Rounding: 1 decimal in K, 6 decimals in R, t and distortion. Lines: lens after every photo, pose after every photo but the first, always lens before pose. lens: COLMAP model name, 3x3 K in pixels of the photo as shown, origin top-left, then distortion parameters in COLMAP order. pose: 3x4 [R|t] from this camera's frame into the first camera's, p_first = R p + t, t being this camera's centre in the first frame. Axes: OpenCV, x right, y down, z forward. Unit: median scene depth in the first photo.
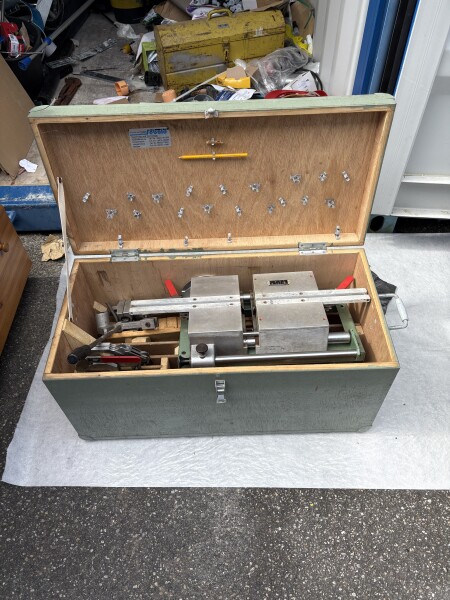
lens RADIAL K [[454.5, 0, 221.1], [0, 454.5, 298.8], [0, 0, 1]] dist [0.007864, -0.005290]
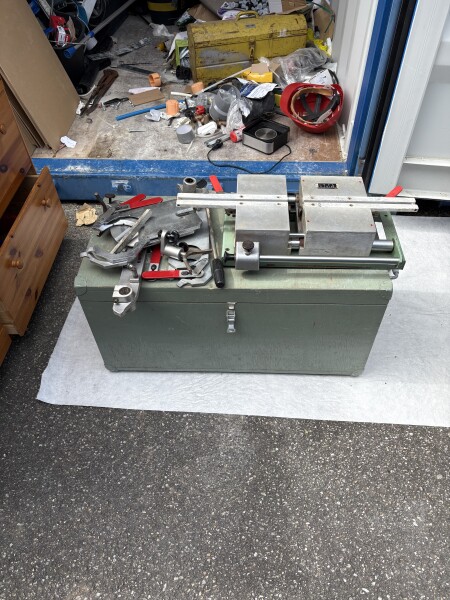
lens RADIAL K [[454.5, 0, 225.0], [0, 454.5, 300.0], [0, 0, 1]] dist [0.004239, 0.002496]
pose [[0.998406, 0.049931, -0.026307, 0.009766], [-0.050593, 0.998403, -0.025144, 0.157018], [0.025009, 0.026435, 0.999338, -0.139324]]
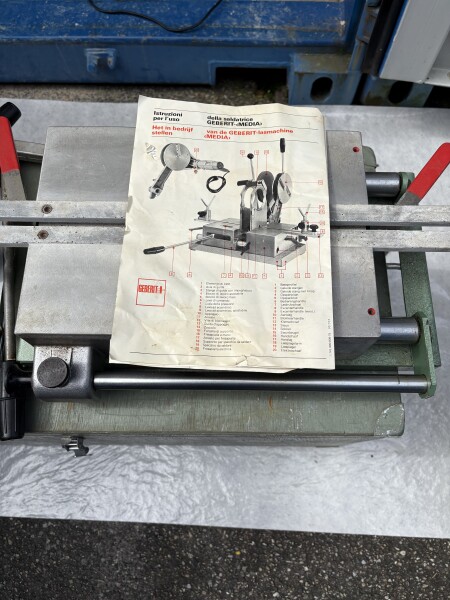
lens RADIAL K [[462.4, 0, 232.1], [0, 462.4, 299.8], [0, 0, 1]] dist [-0.002117, -0.007181]
pose [[0.999417, 0.029635, 0.016952, 0.159612], [-0.033715, 0.934888, 0.353338, -0.163753], [-0.005377, -0.353703, 0.935342, 0.446995]]
